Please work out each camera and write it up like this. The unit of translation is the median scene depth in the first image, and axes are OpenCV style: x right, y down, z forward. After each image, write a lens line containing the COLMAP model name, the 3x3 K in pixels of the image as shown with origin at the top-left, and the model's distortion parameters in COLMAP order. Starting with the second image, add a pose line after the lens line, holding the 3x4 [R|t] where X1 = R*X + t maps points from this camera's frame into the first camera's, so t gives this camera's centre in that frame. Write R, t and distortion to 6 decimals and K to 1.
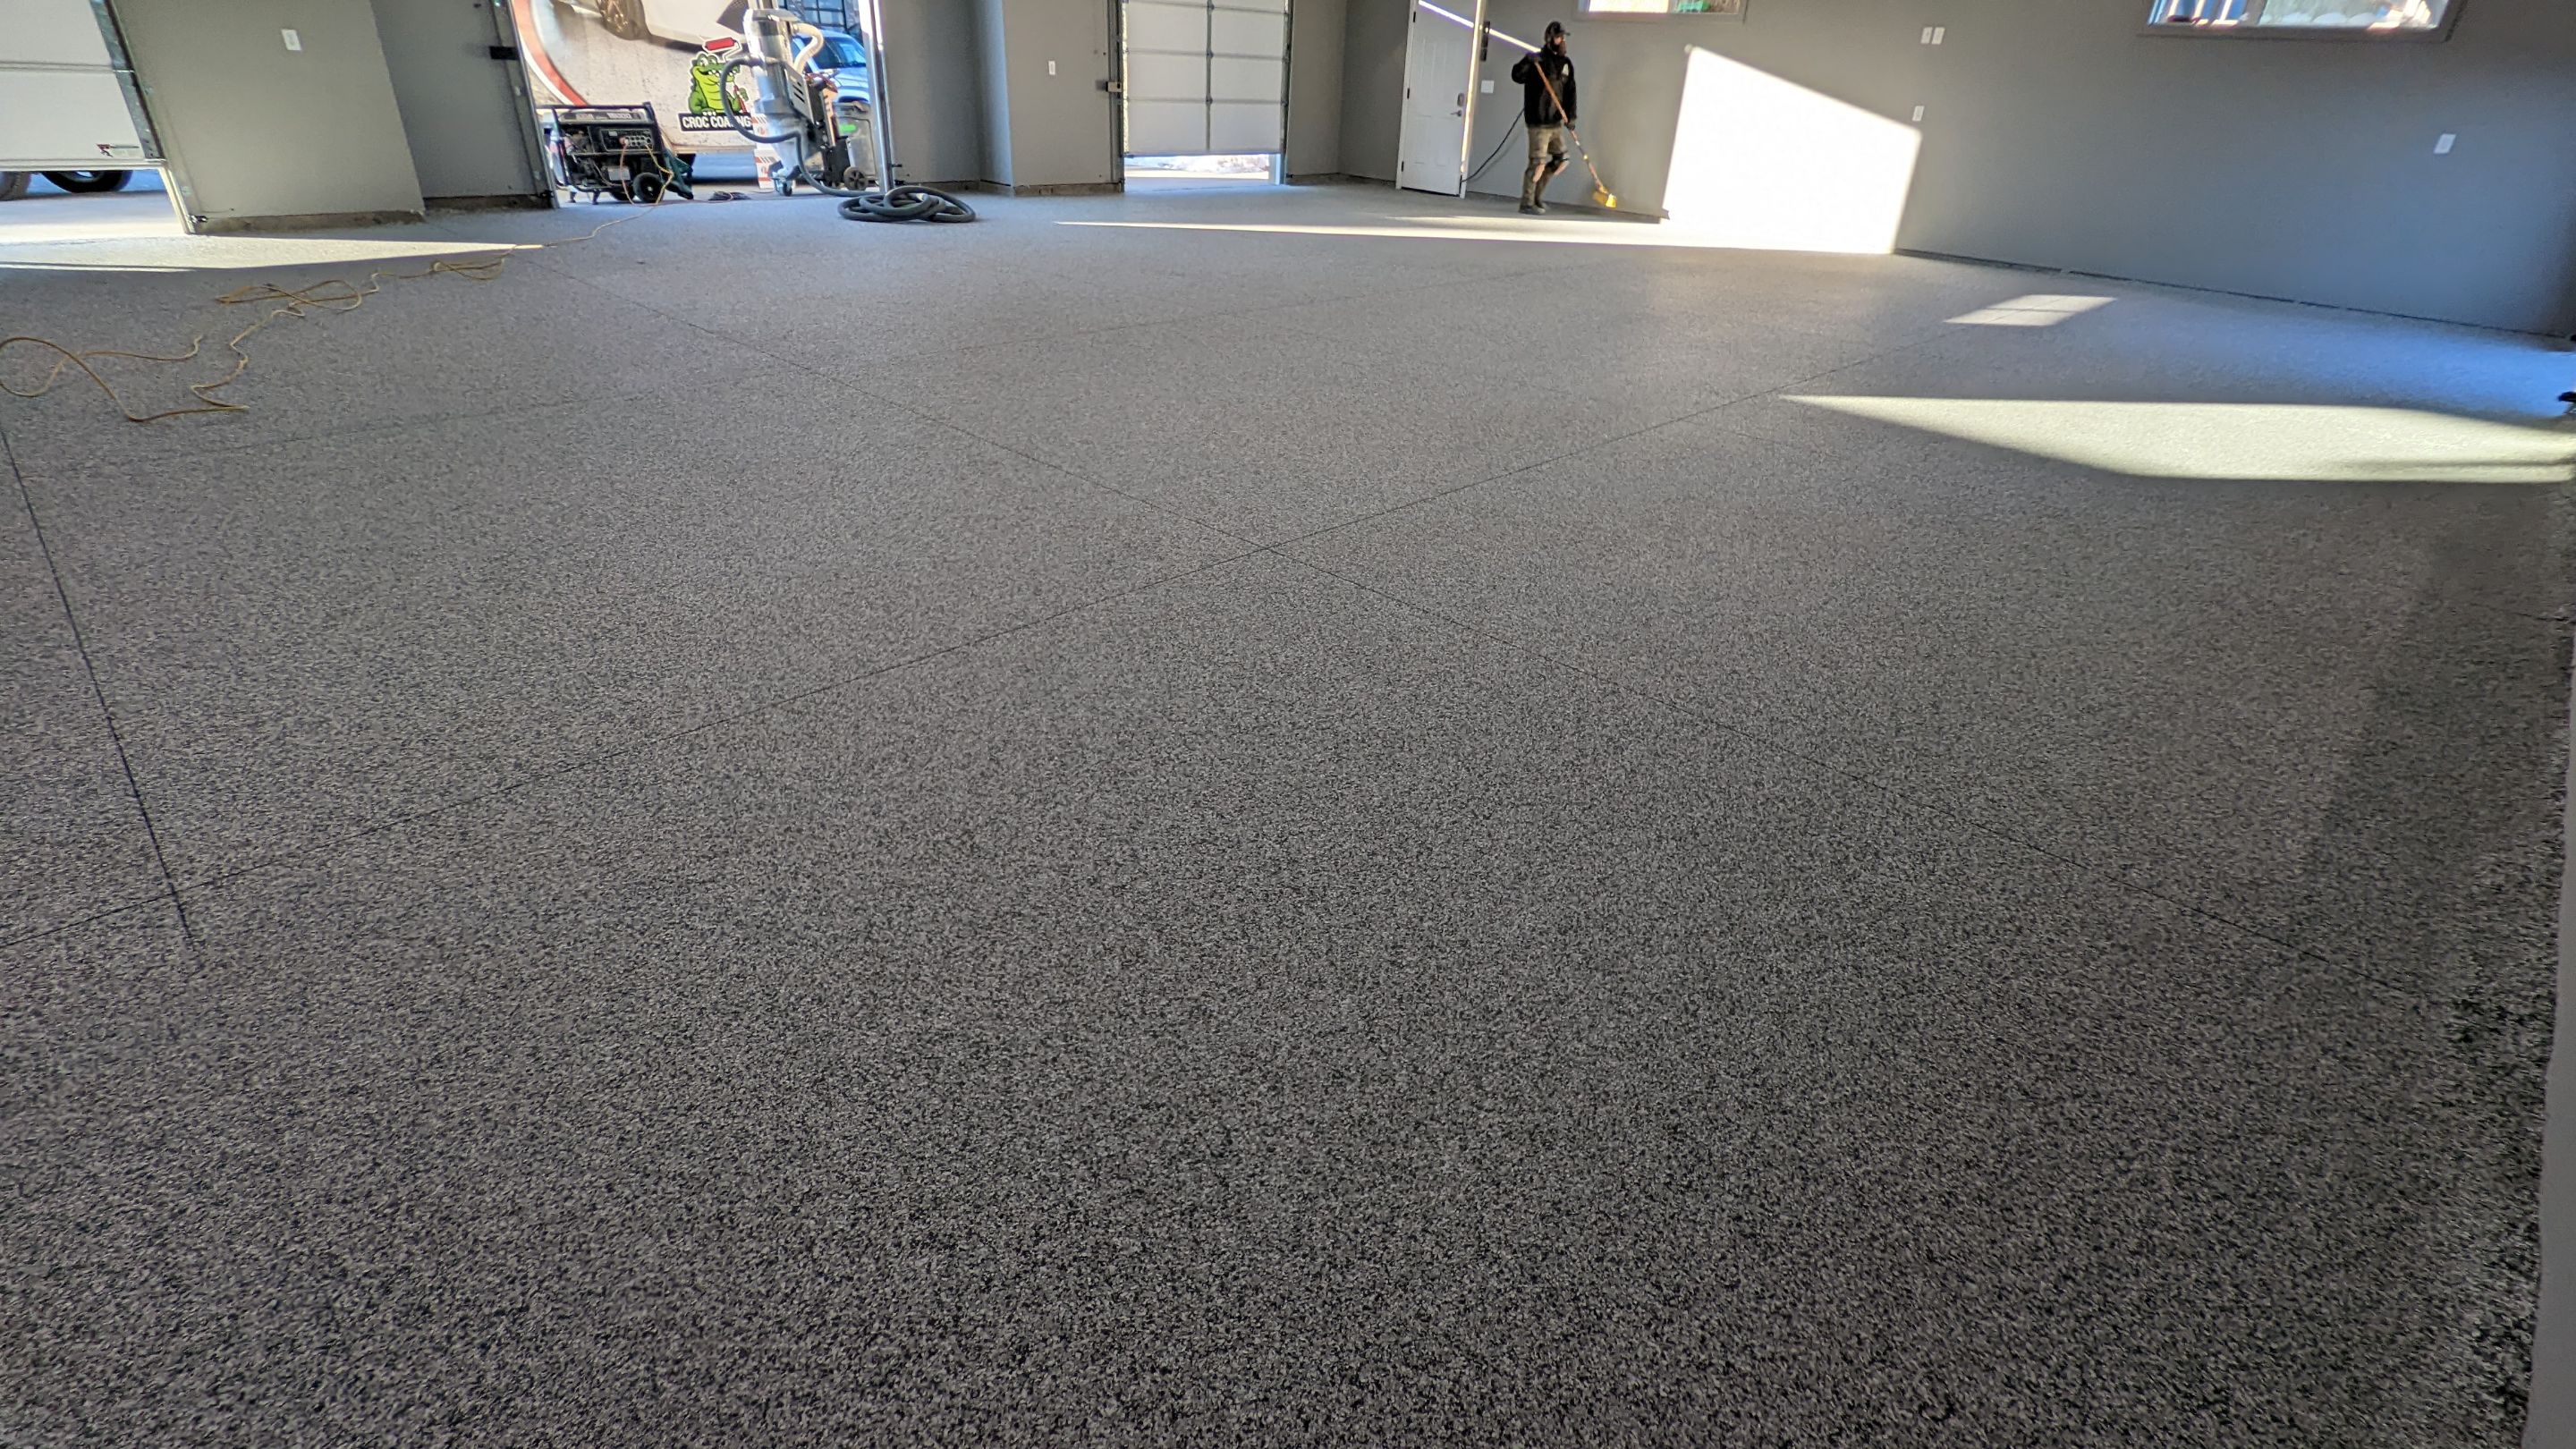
lens RADIAL K [[1219.1, 0, 1292.6], [0, 1219.1, 715.1], [0, 0, 1]] dist [0.003228, 0.001853]
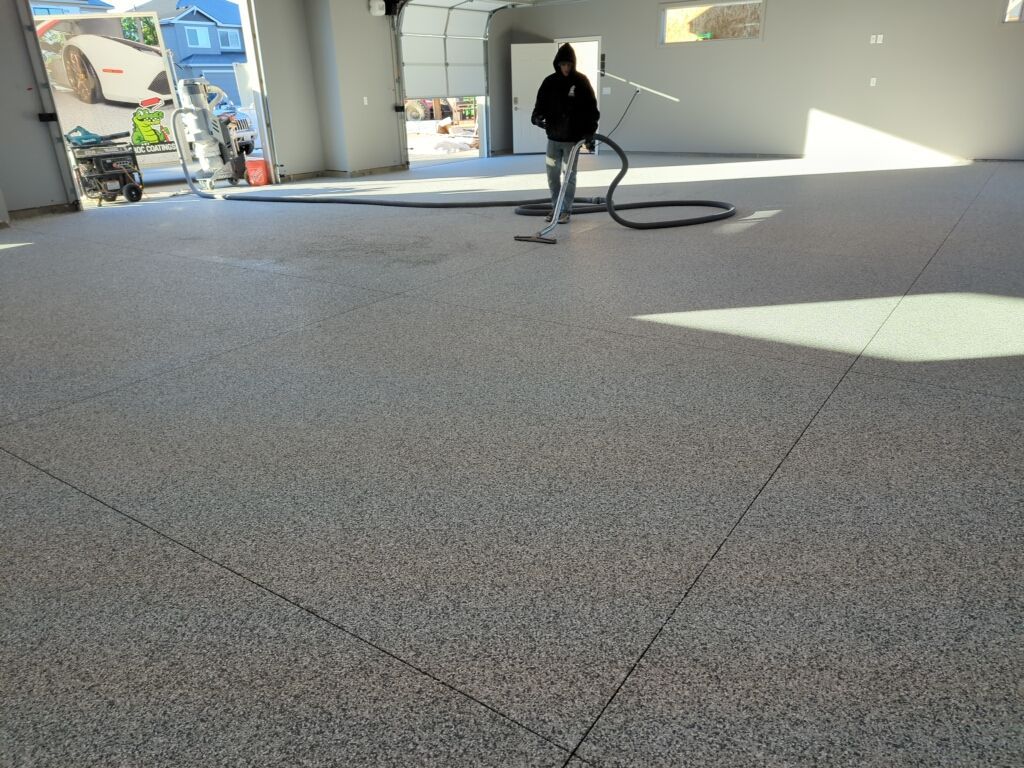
lens RADIAL K [[719.2, 0, 514.3], [0, 719.2, 391.6], [0, 0, 1]] dist [0.074168, -0.058255]
pose [[0.984442, -0.130496, 0.117664, -0.186438], [0.140787, 0.986484, -0.083838, -0.030901], [-0.105134, 0.099099, 0.989508, 0.041391]]
